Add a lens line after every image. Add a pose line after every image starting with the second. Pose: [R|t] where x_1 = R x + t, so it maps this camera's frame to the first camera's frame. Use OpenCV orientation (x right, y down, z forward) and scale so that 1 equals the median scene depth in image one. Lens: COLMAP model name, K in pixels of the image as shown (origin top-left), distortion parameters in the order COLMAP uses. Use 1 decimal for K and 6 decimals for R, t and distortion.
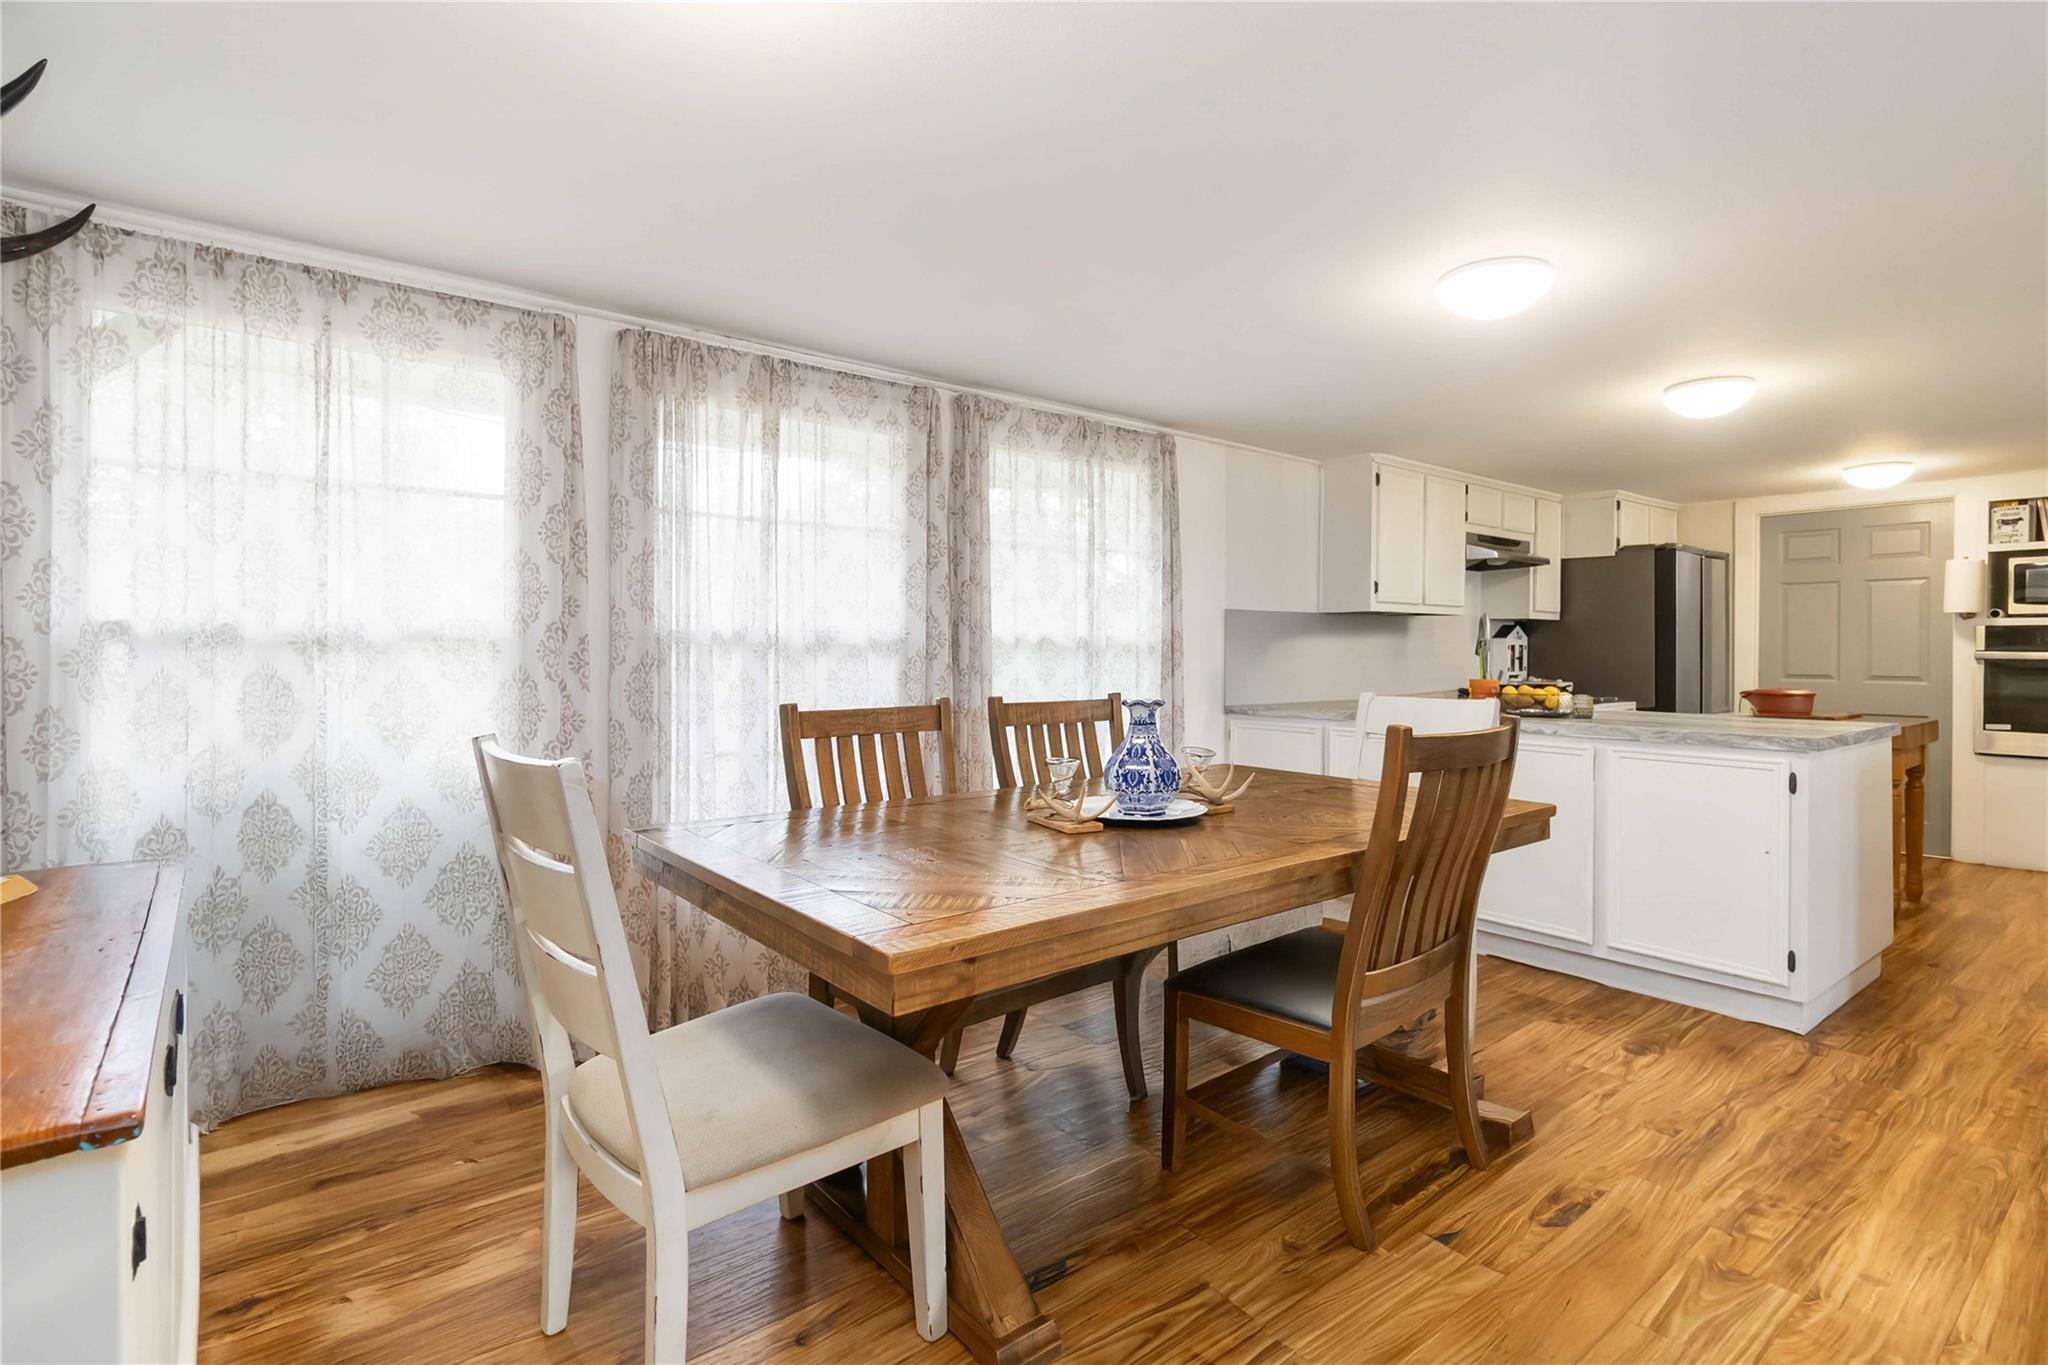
lens RADIAL K [[965.9, 0, 1047.5], [0, 965.9, 650.6], [0, 0, 1]] dist [0.006490, 0.000658]
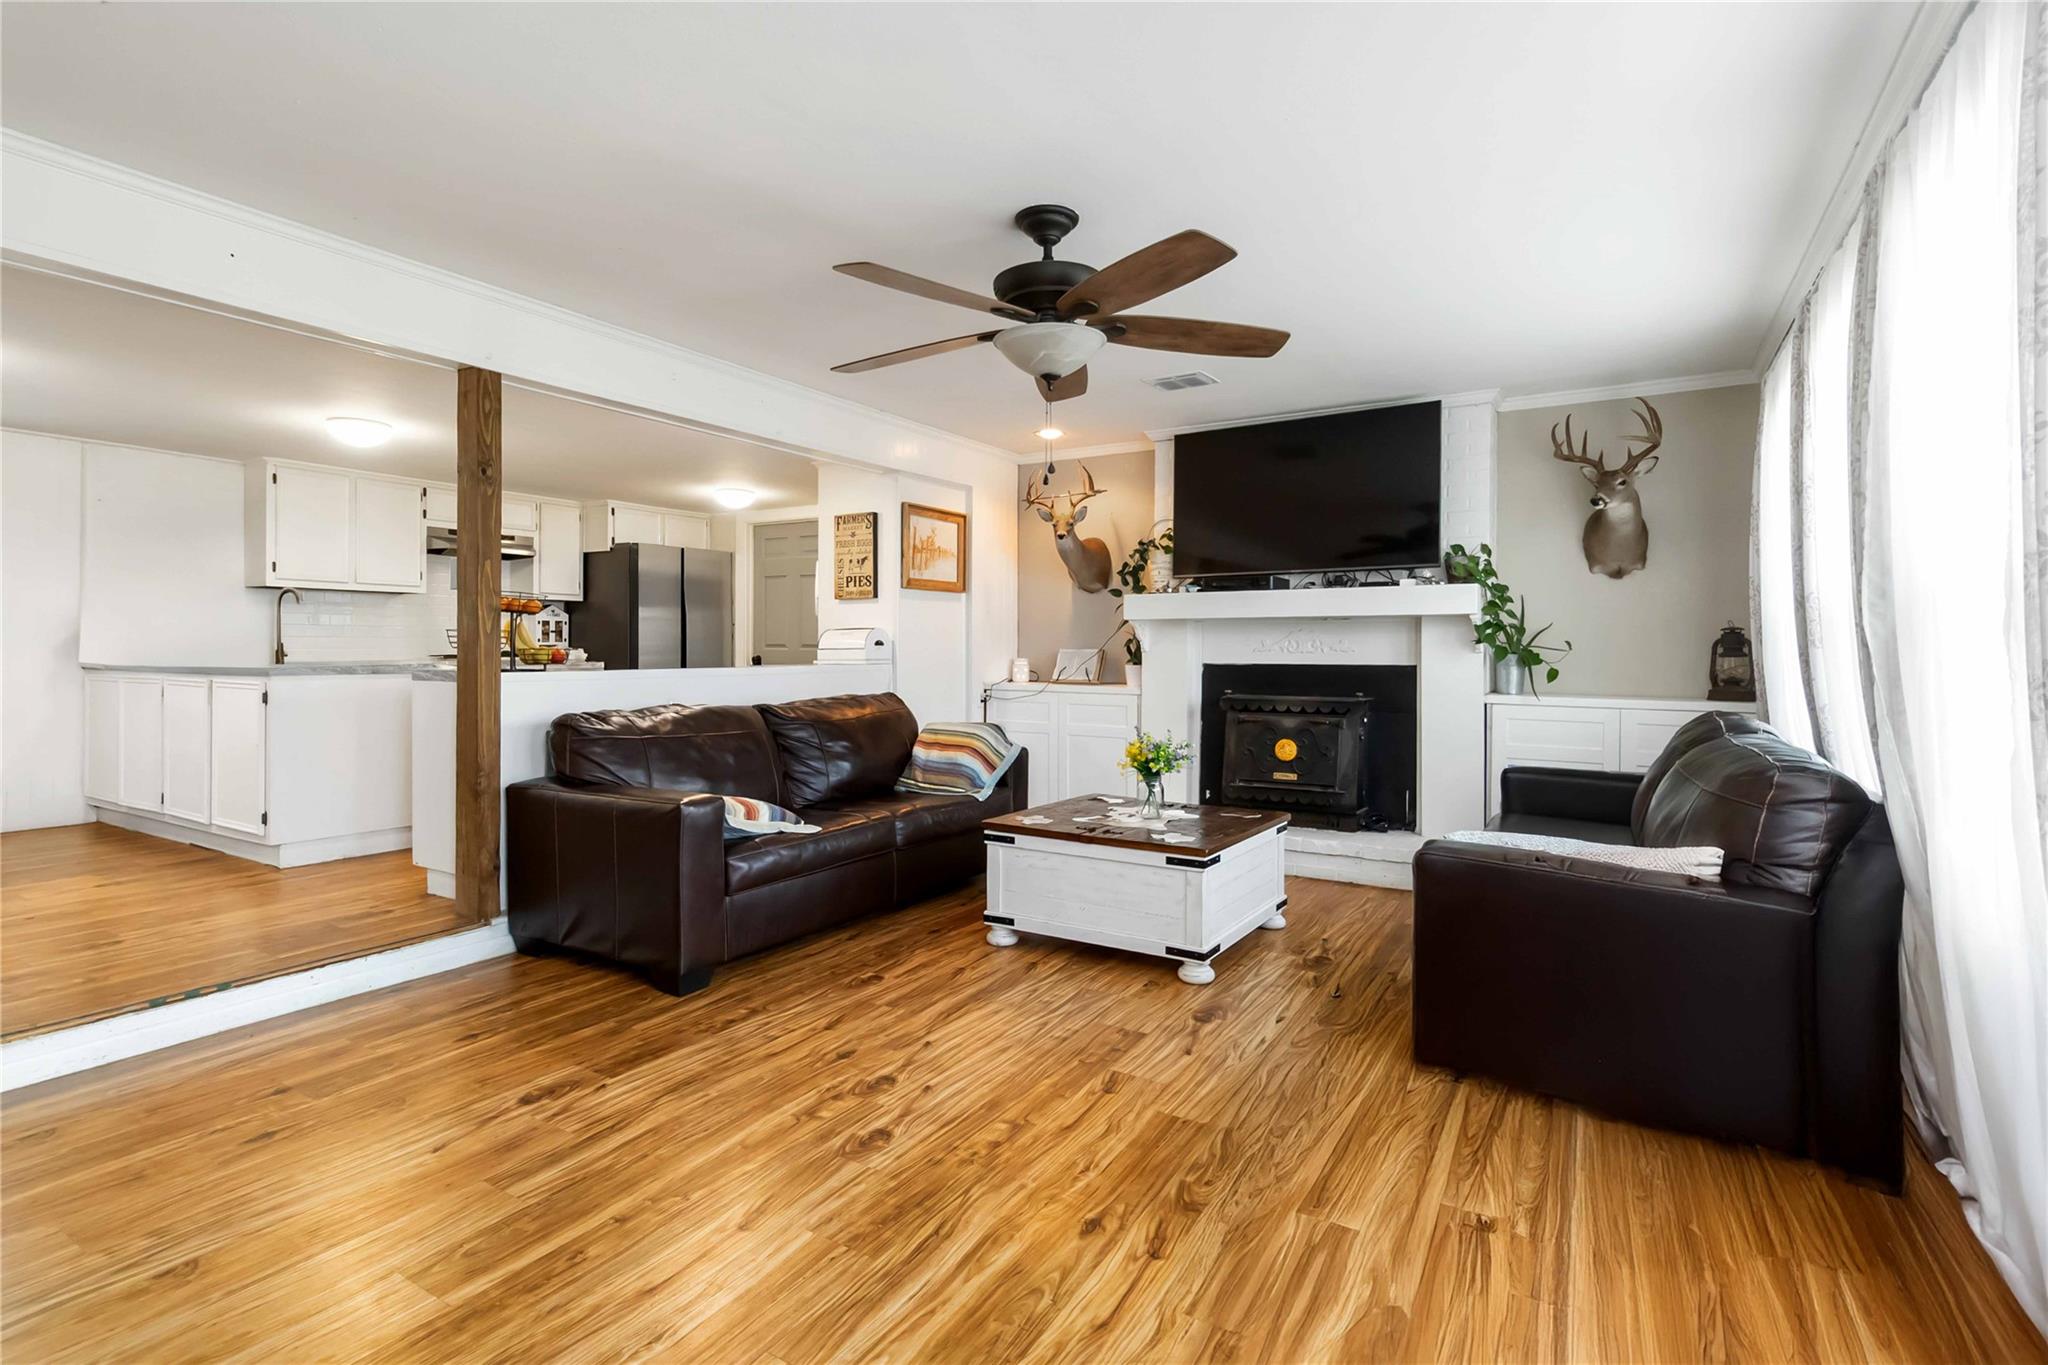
lens RADIAL K [[965.9, 0, 984.4], [0, 965.9, 648.9], [0, 0, 1]] dist [0.006490, 0.000658]
pose [[0.943770, 0.000937, 0.330602, 0.695868], [-0.001768, 0.999996, 0.002211, 0.030232], [-0.330599, -0.002671, 0.943768, -0.402049]]
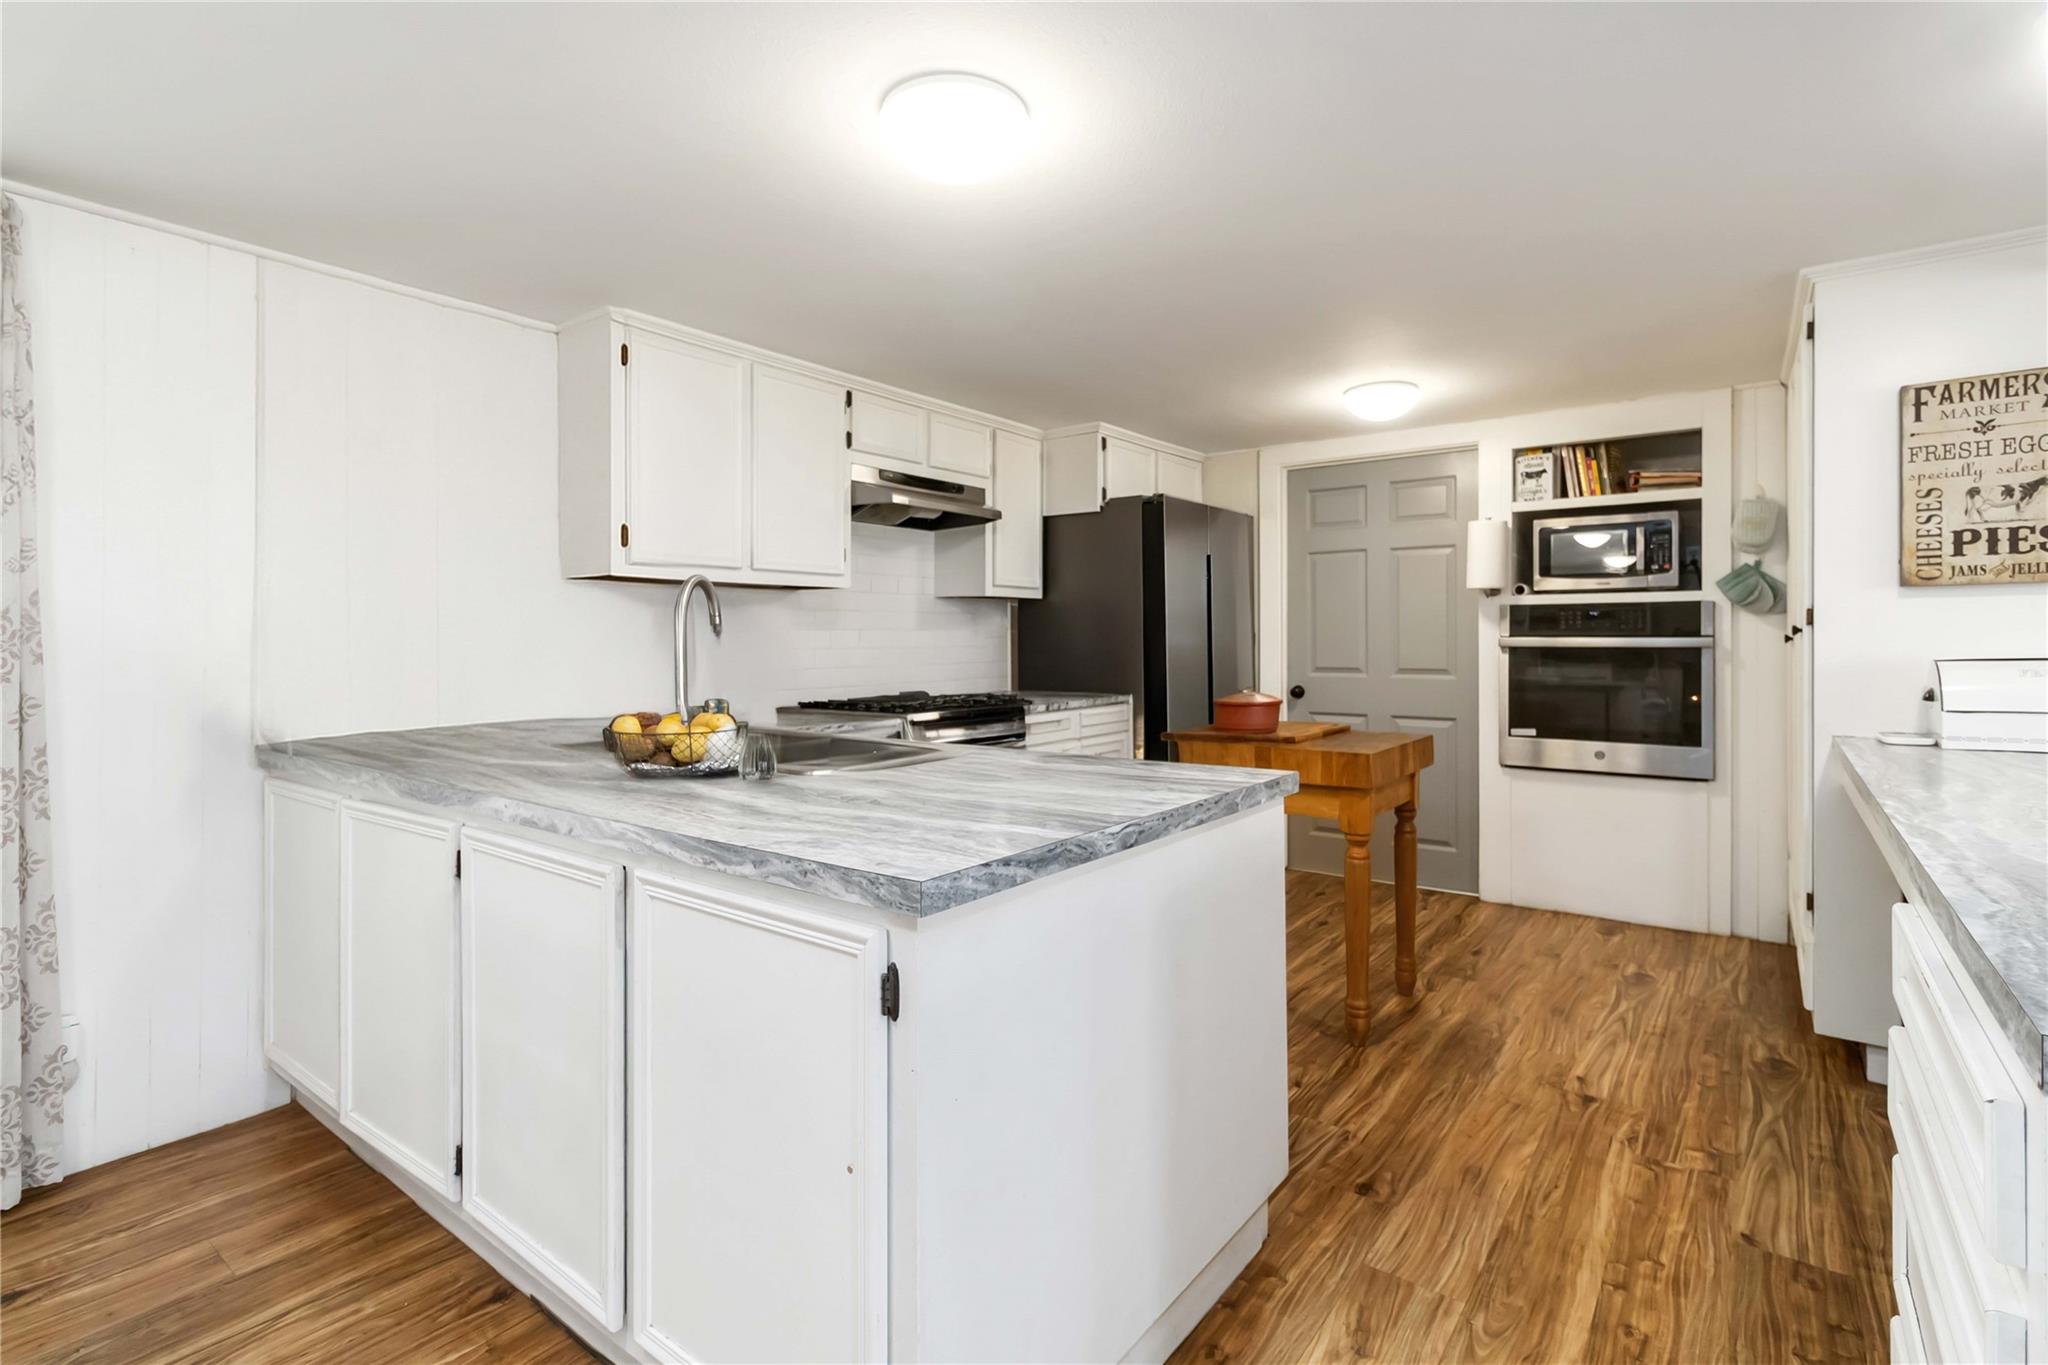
lens RADIAL K [[965.9, 0, 1021.1], [0, 965.9, 636.8], [0, 0, 1]] dist [0.006490, 0.000658]
pose [[0.970723, -0.007128, 0.240094, 0.385162], [0.007822, 0.999968, -0.001941, -0.000962], [-0.240073, 0.003762, 0.970748, 0.327019]]
